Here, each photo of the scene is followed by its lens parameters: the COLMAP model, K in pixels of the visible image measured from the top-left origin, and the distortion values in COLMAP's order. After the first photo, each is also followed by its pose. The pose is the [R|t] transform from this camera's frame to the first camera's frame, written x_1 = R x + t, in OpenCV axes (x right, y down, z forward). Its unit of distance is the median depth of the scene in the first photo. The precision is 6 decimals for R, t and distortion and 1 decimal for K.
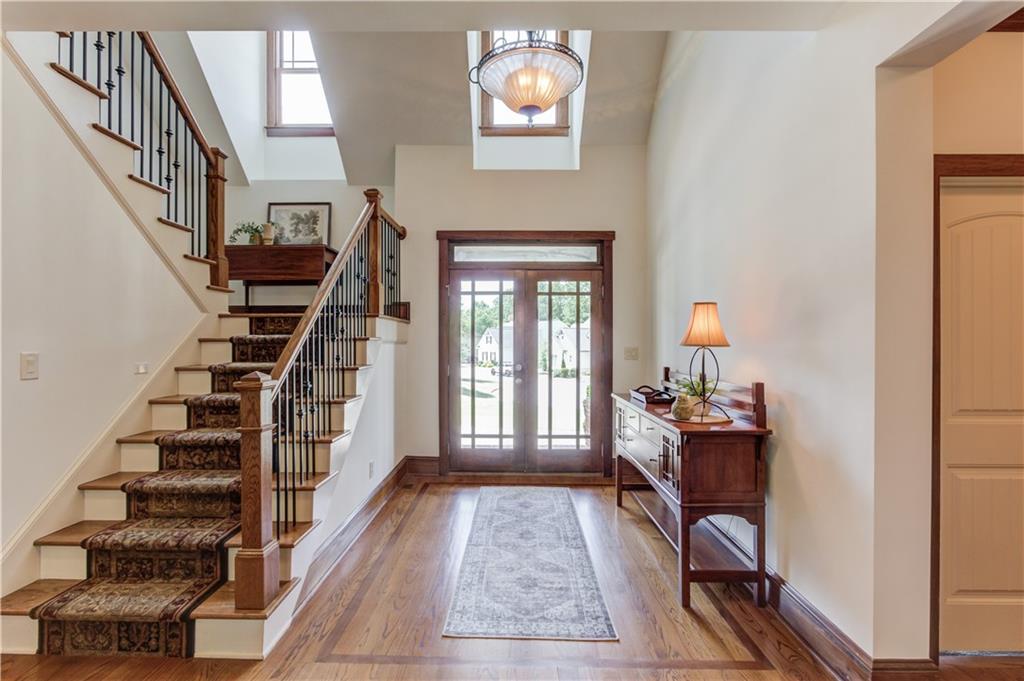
lens RADIAL K [[497.2, 0, 516.6], [0, 497.2, 349.7], [0, 0, 1]] dist [0.001890, 0.001236]
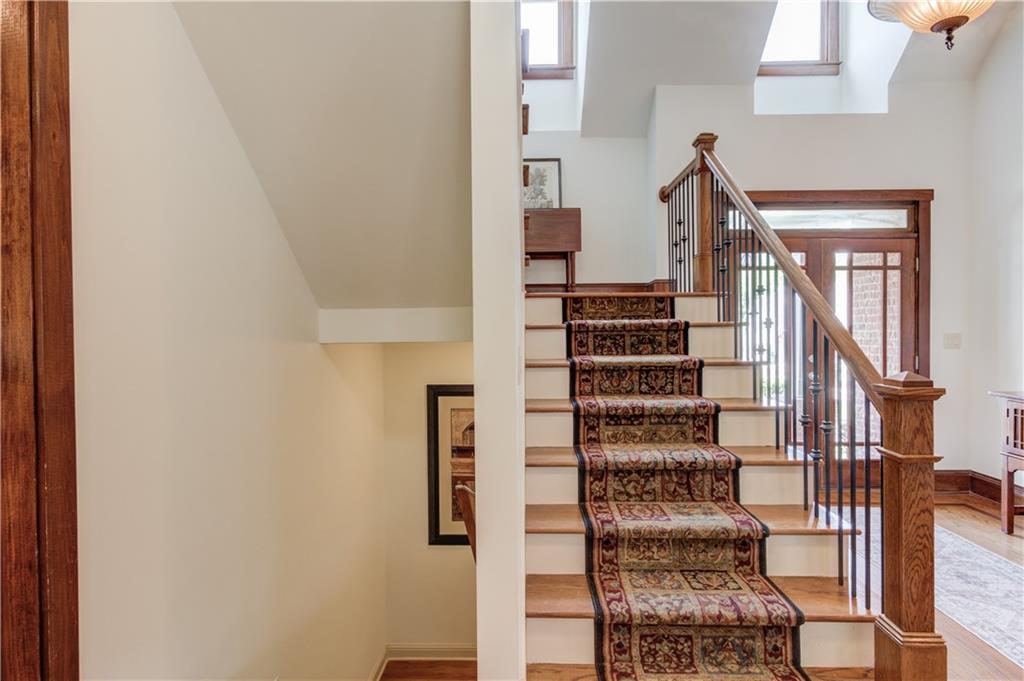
lens RADIAL K [[544.0, 0, 512.0], [0, 544.0, 340.5], [0, 0, 1]] dist [0.002307, 0.001916]
pose [[0.999979, -0.004617, -0.004608, -0.785698], [0.004646, 0.999969, 0.006420, -0.004898], [0.004578, -0.006441, 0.999969, 0.182693]]
